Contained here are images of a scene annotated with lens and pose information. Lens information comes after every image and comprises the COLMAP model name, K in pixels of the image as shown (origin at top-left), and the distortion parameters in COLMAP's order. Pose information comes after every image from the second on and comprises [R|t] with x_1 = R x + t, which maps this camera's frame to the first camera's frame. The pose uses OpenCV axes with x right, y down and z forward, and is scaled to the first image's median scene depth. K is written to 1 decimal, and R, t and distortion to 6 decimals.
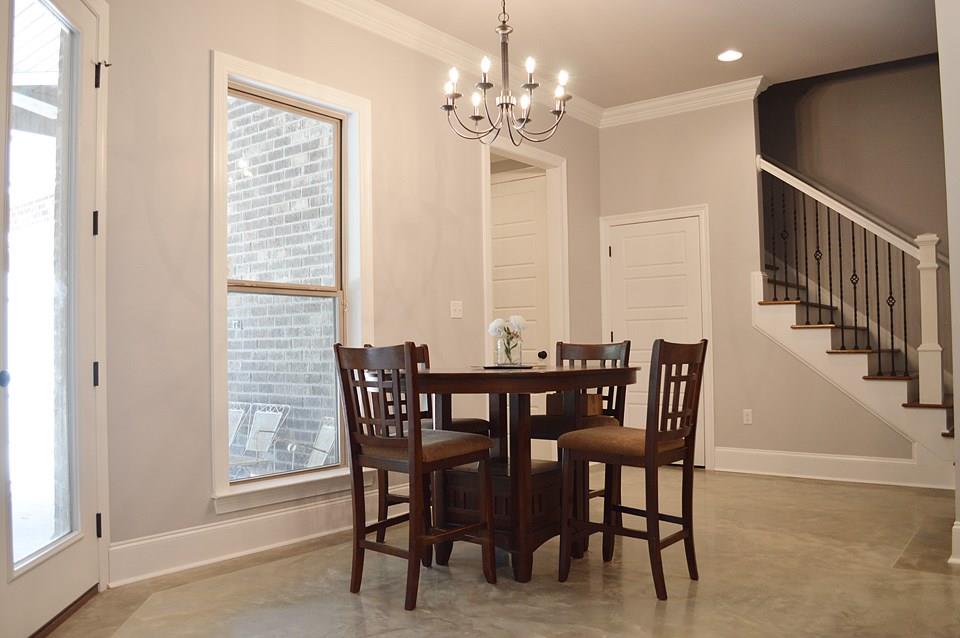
lens RADIAL K [[762.4, 0, 470.8], [0, 762.4, 320.8], [0, 0, 1]] dist [-0.079964, 0.003627]
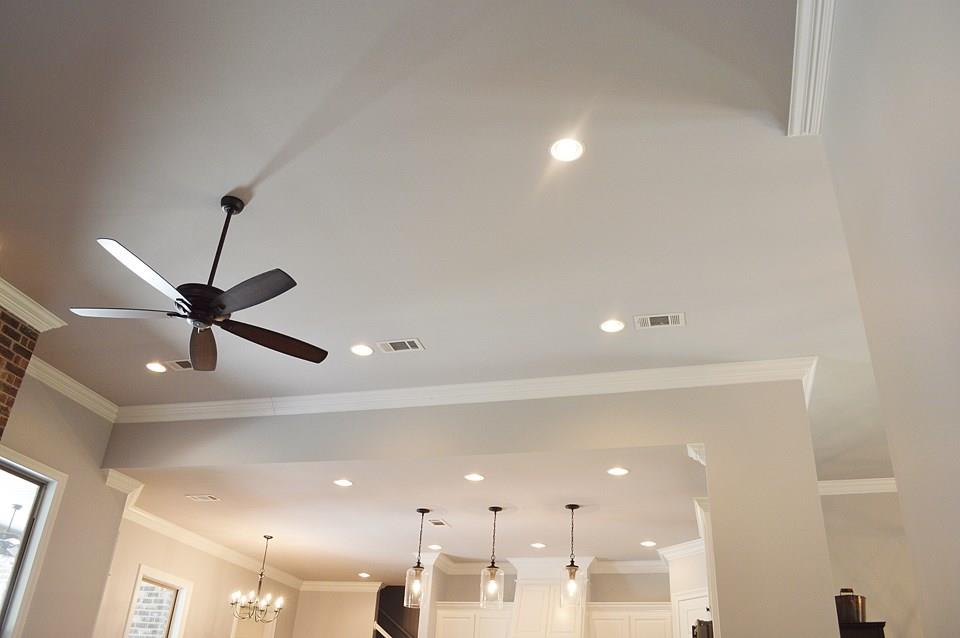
lens RADIAL K [[762.4, 0, 478.3], [0, 762.4, 317.5], [0, 0, 1]] dist [-0.079964, 0.003627]
pose [[0.922944, 0.246636, 0.295543, -0.170082], [-0.082440, 0.876606, -0.474094, -0.006472], [-0.376003, 0.413198, 0.829391, -1.212450]]
